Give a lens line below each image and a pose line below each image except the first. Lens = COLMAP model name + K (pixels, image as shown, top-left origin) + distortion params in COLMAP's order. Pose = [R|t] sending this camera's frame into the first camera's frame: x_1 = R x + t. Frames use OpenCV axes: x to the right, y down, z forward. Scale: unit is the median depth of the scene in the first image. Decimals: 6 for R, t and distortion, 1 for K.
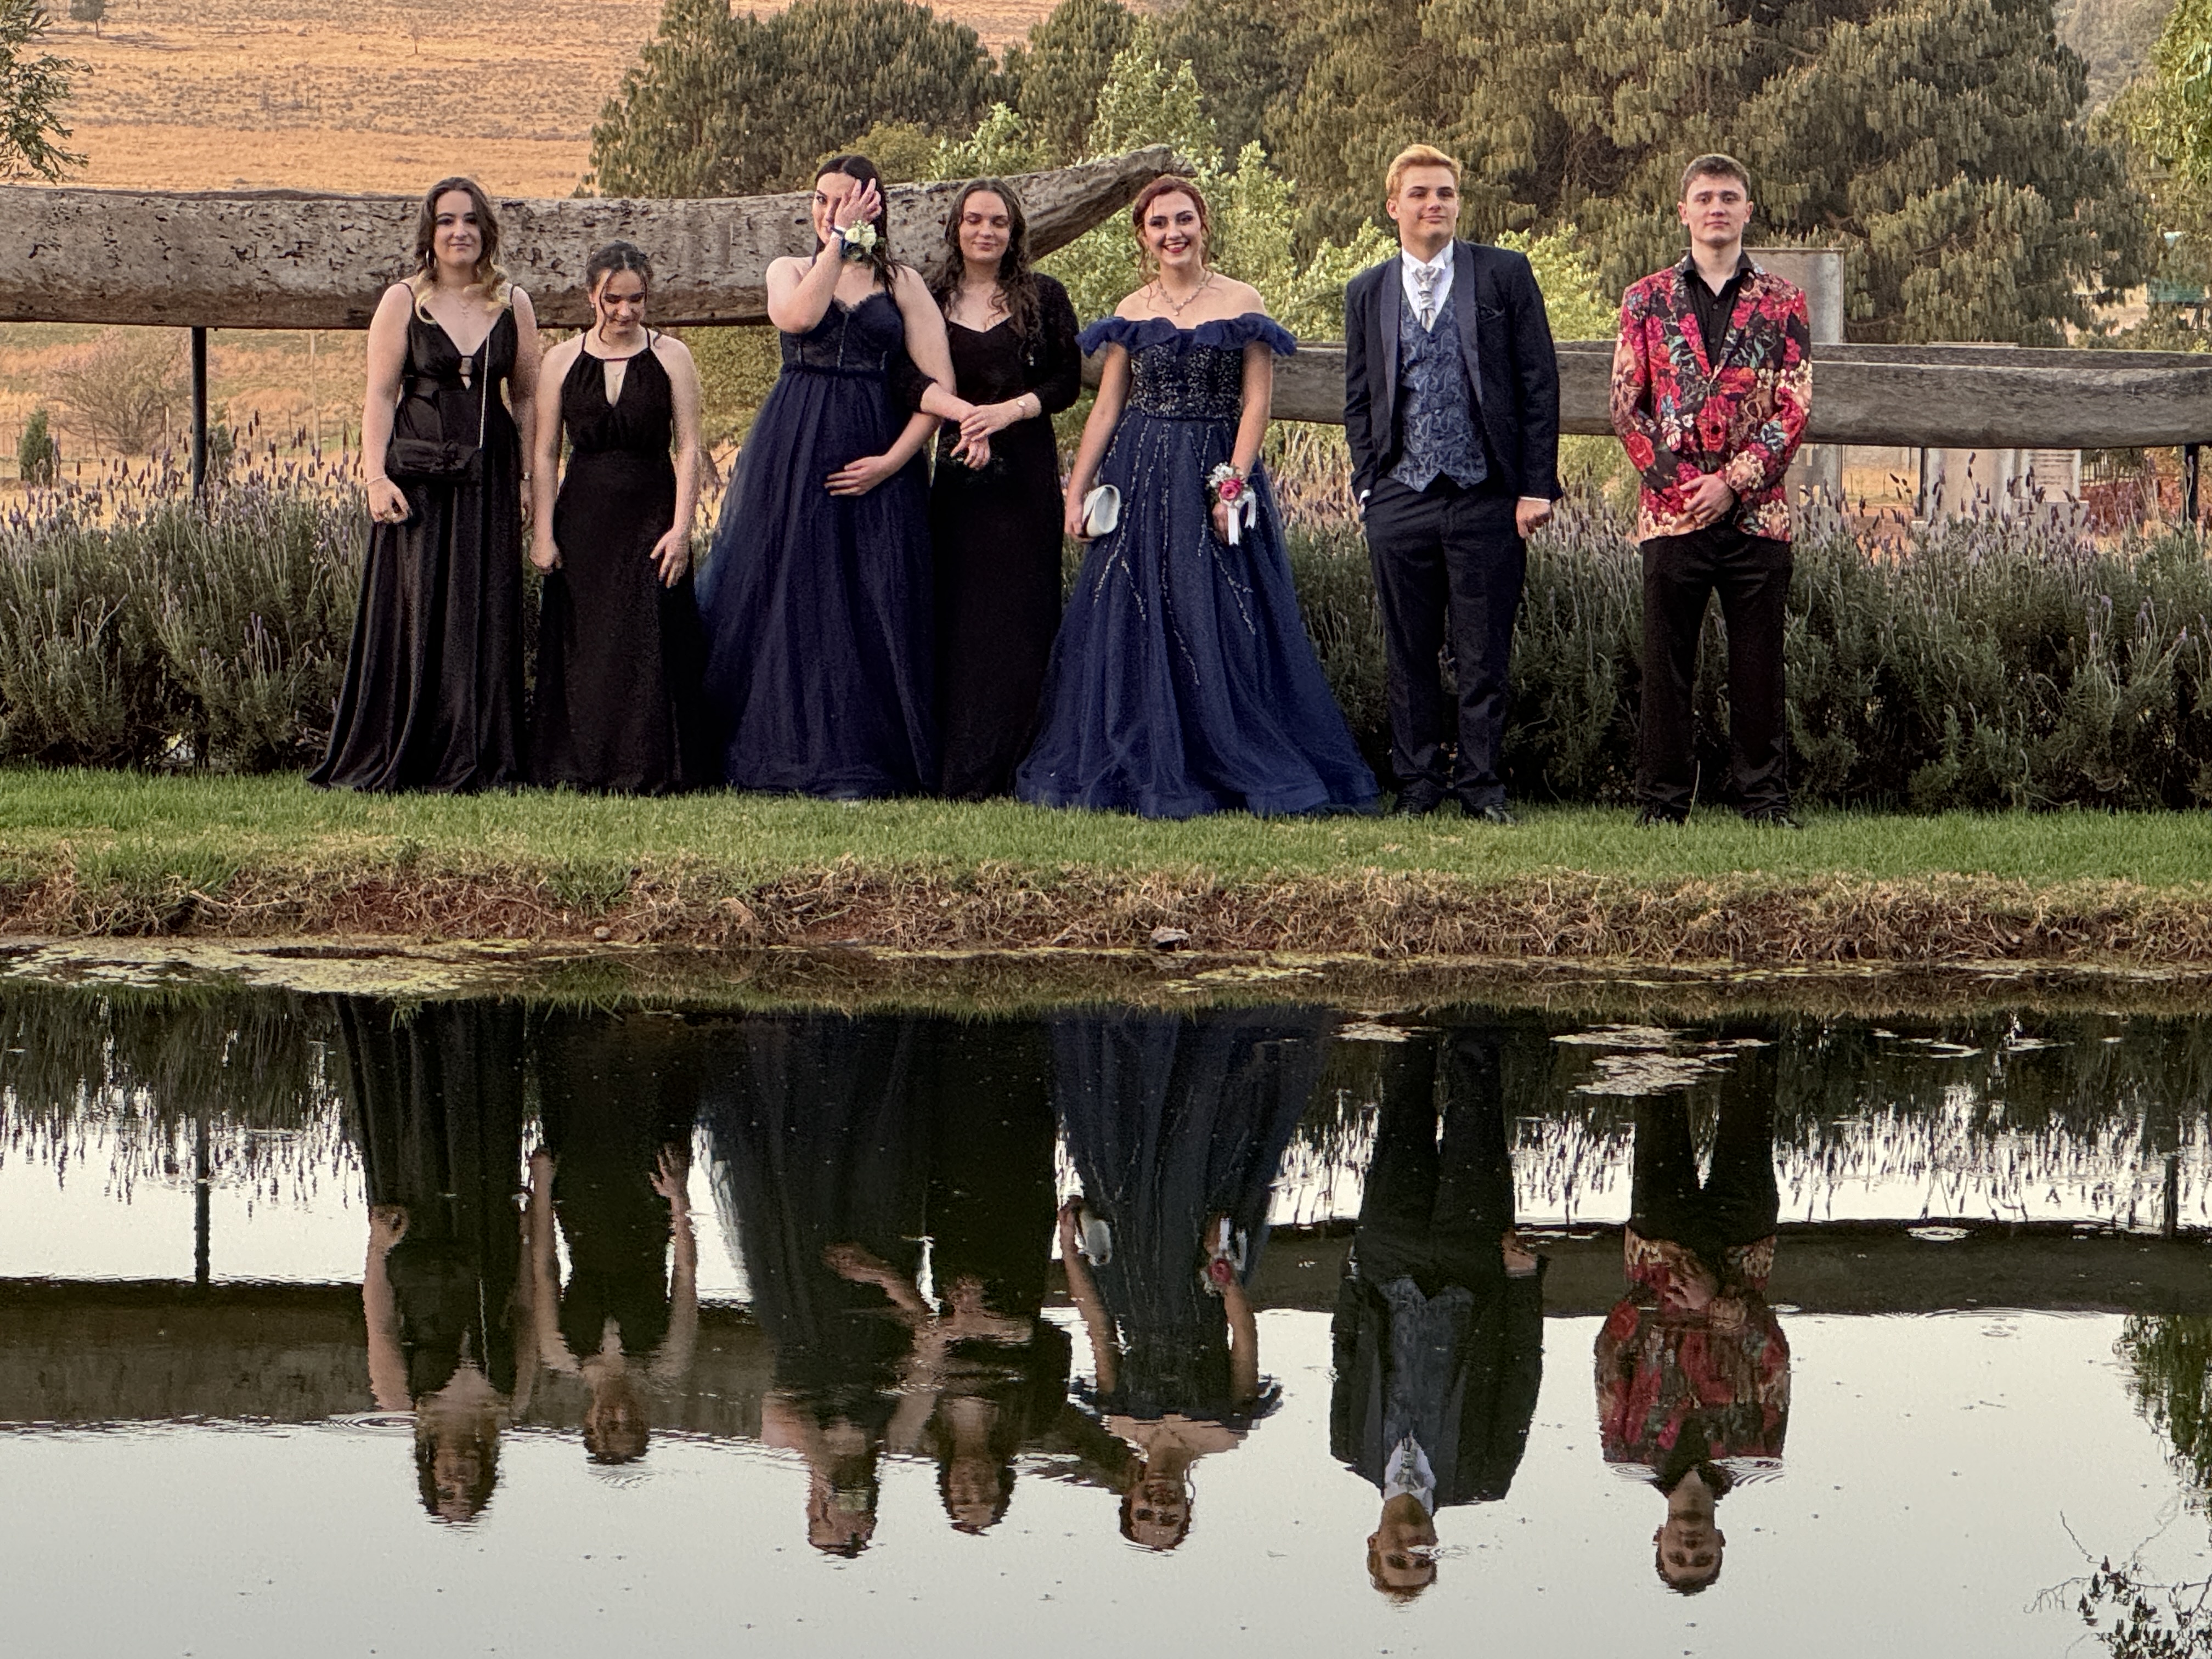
lens RADIAL K [[7388.9, 0, 1003.2], [0, 7388.9, 861.5], [0, 0, 1]] dist [-0.592590, 17.011175]
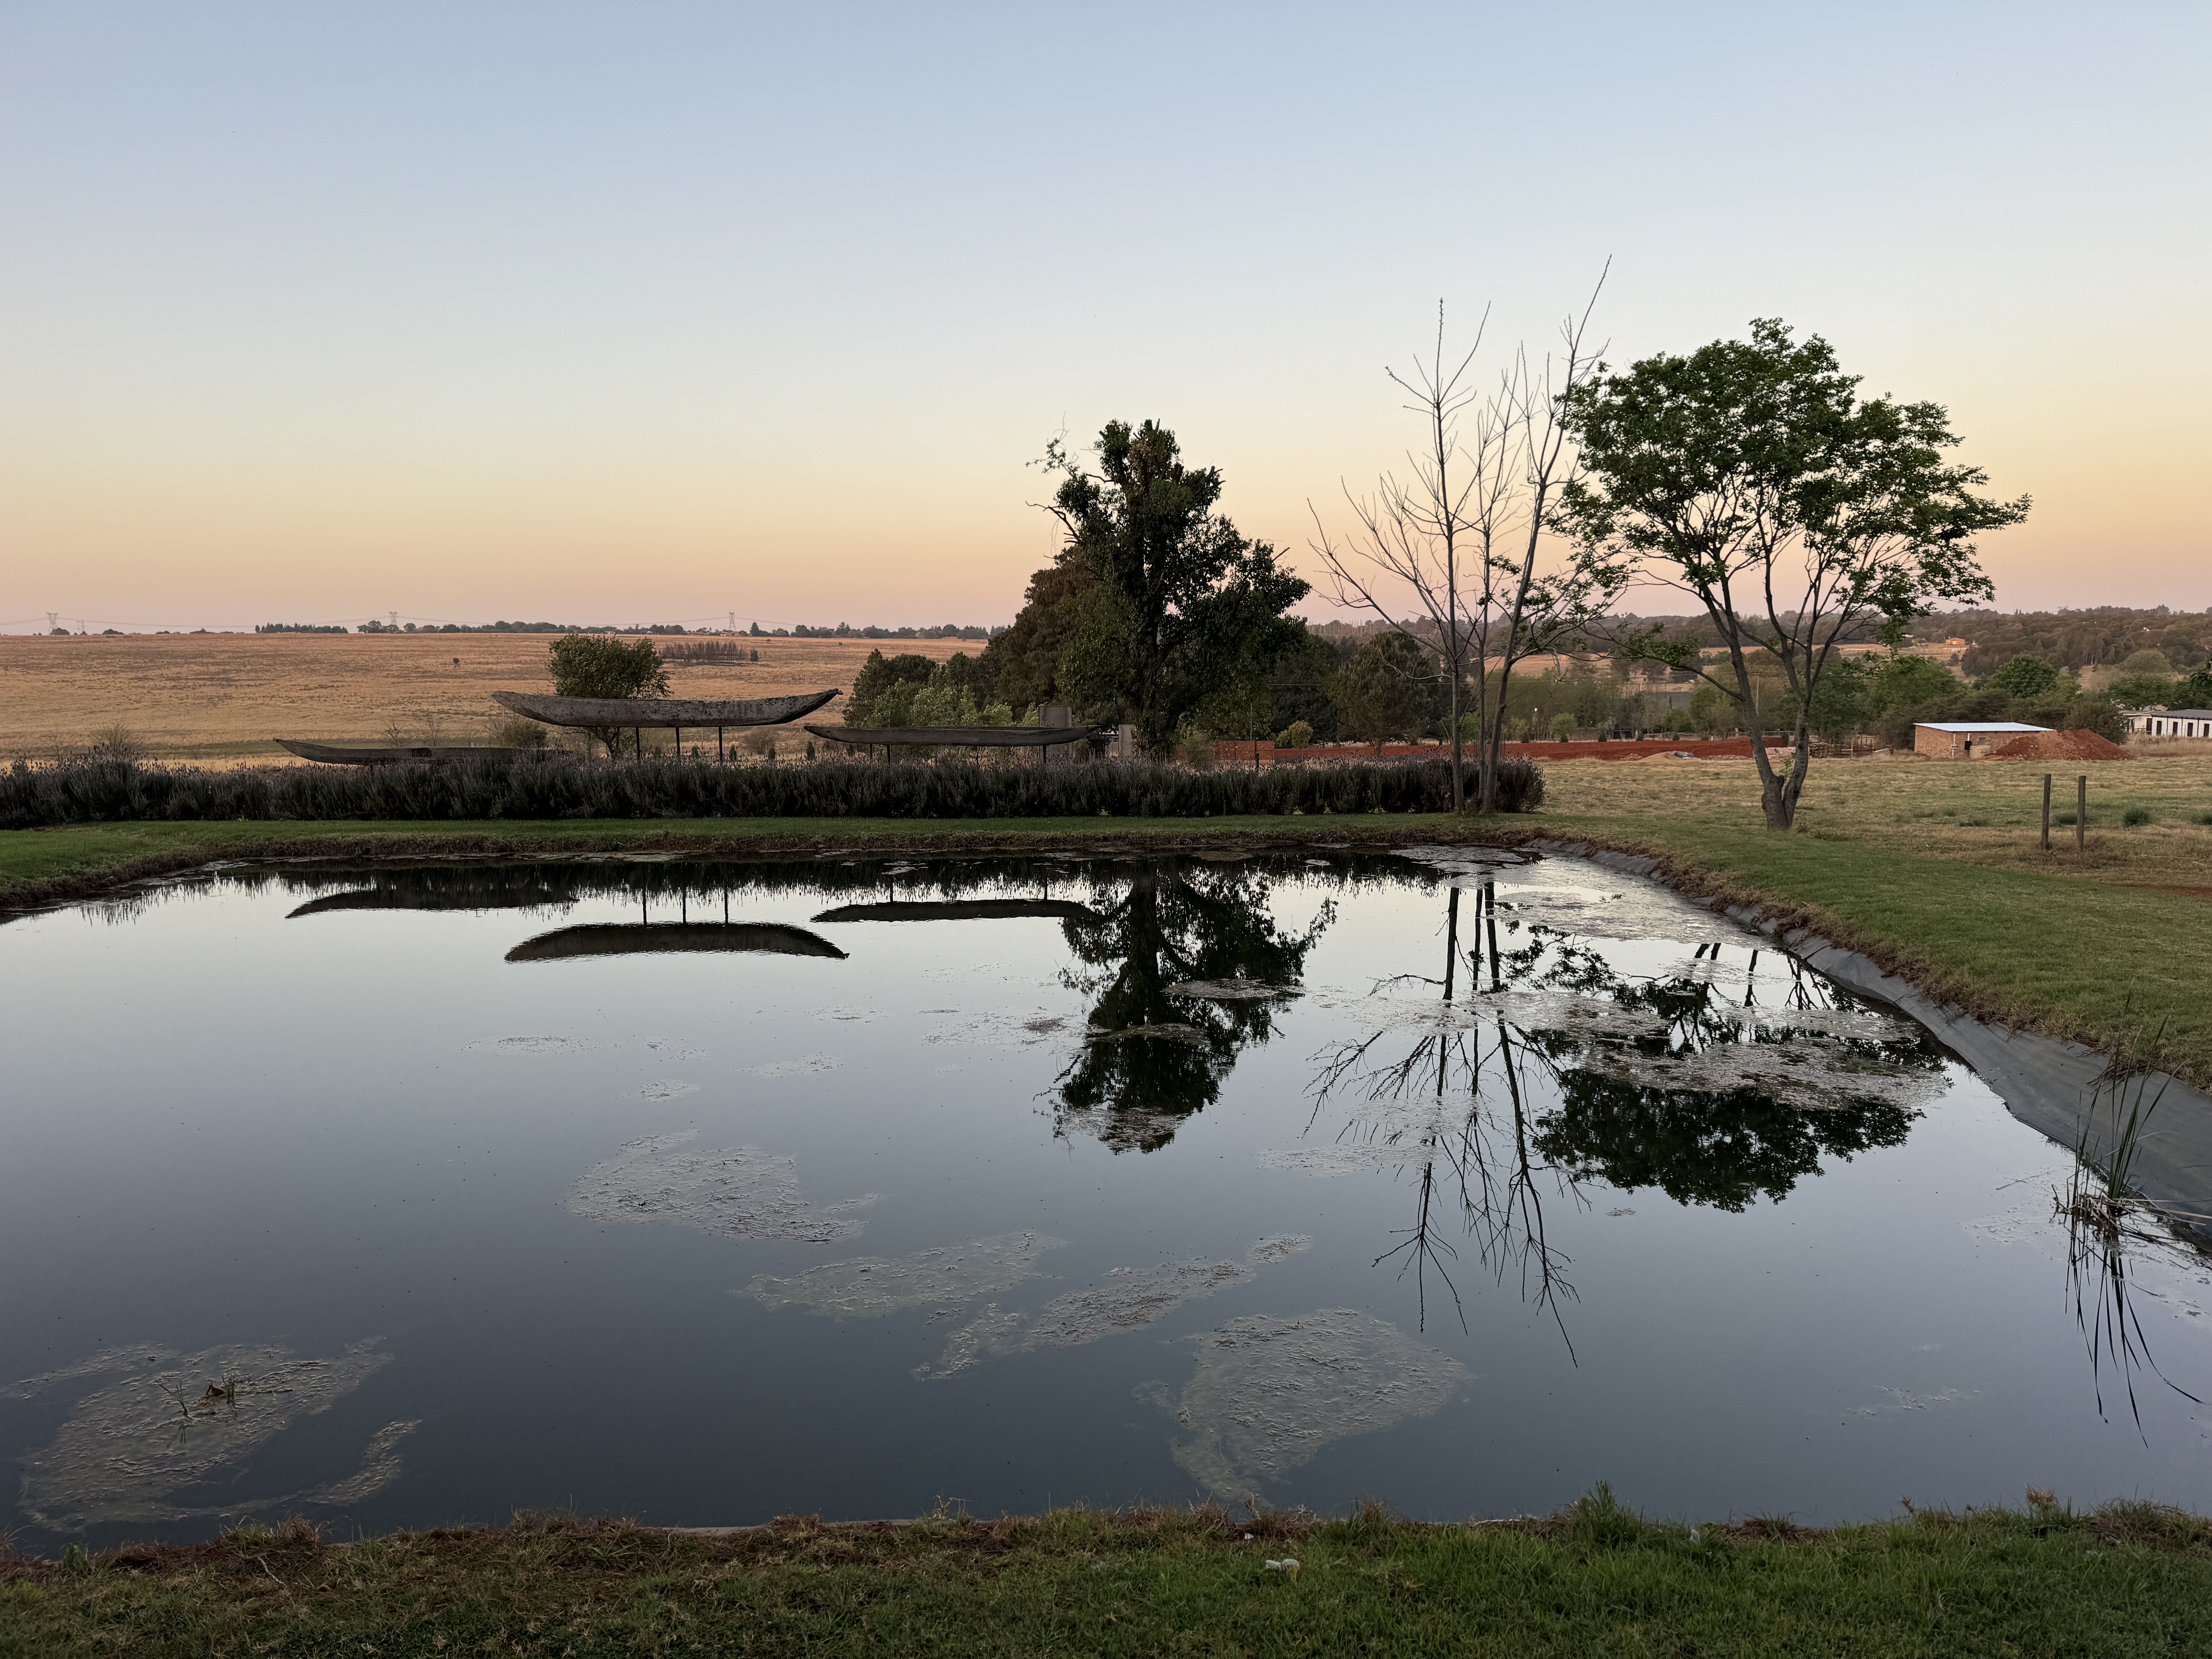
lens RADIAL K [[1543.7, 0, 1109.3], [0, 1543.7, 837.0], [0, 0, 1]] dist [0.175103, -0.316693]
pose [[0.995204, -0.024403, 0.094725, 0.105683], [0.024304, 0.999702, 0.002201, 0.005570], [-0.094750, 0.000111, 0.995501, -0.065262]]
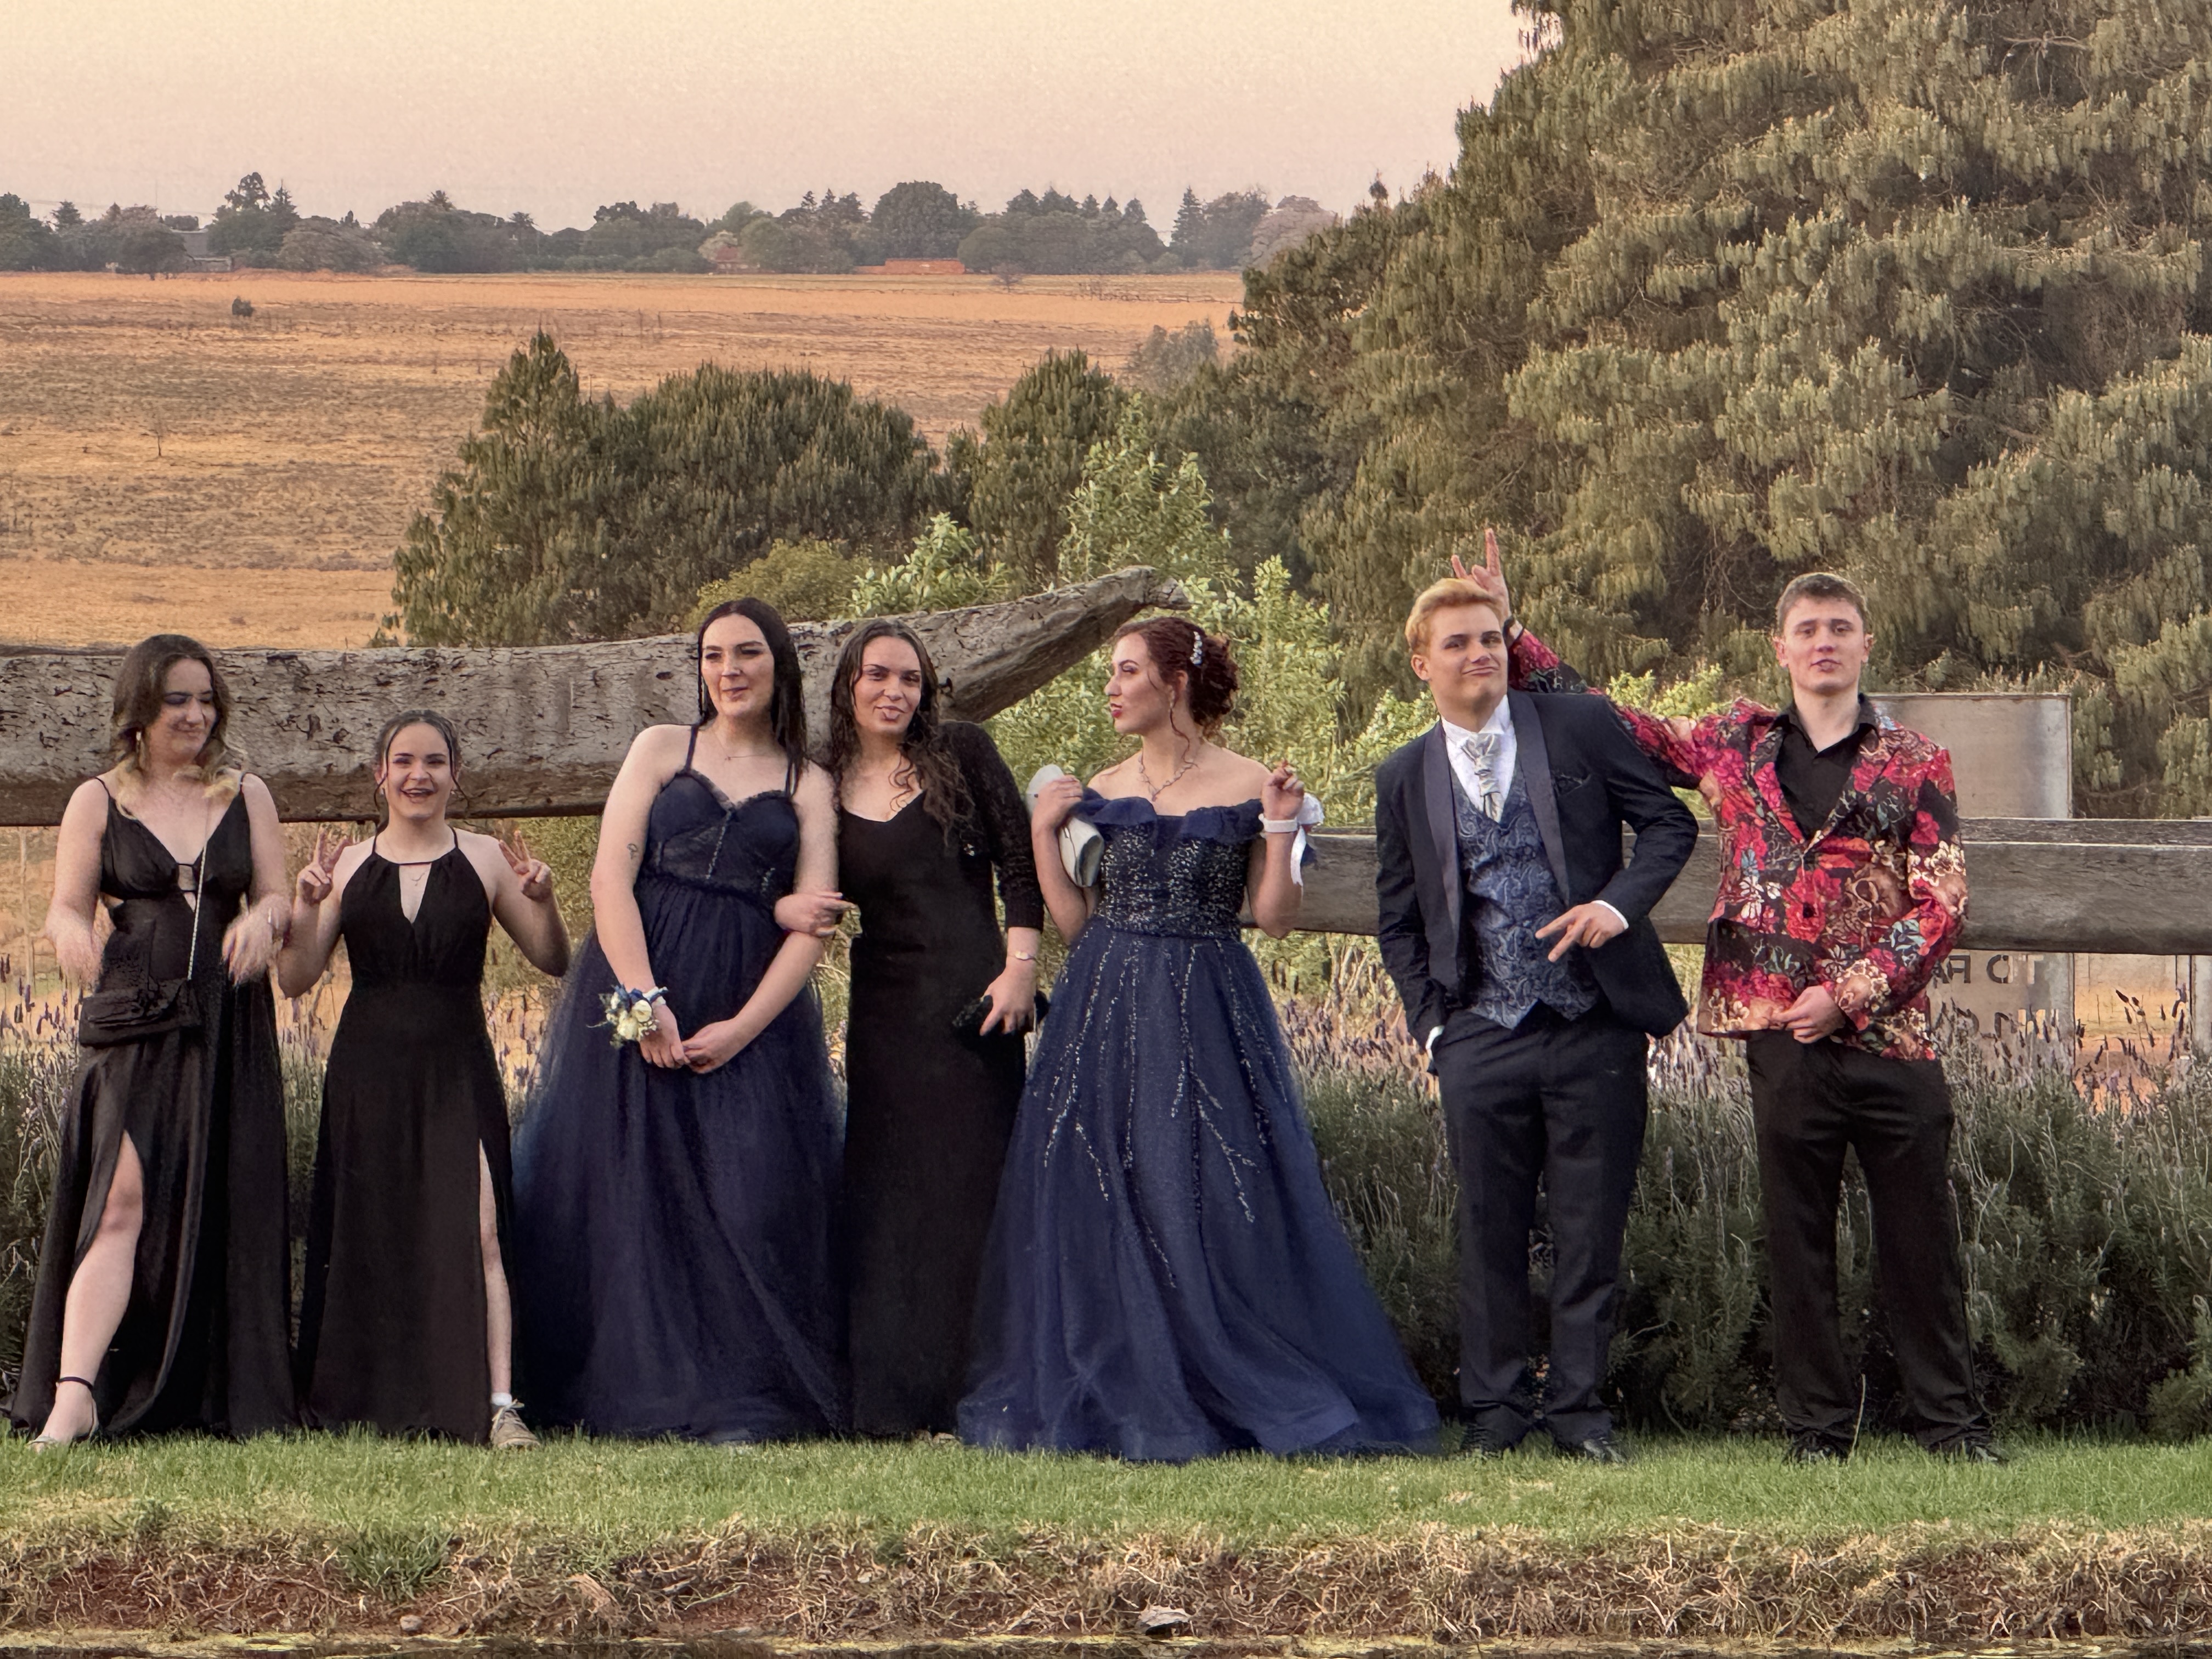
lens RADIAL K [[9982.4, 0, 984.0], [0, 9982.4, 824.6], [0, 0, 1]] dist [-0.602269, 18.754321]
pose [[0.999908, -0.013228, 0.002962, 0.001986], [0.013406, 0.997367, -0.071268, 0.001315], [-0.002011, 0.071301, 0.997453, -0.015840]]
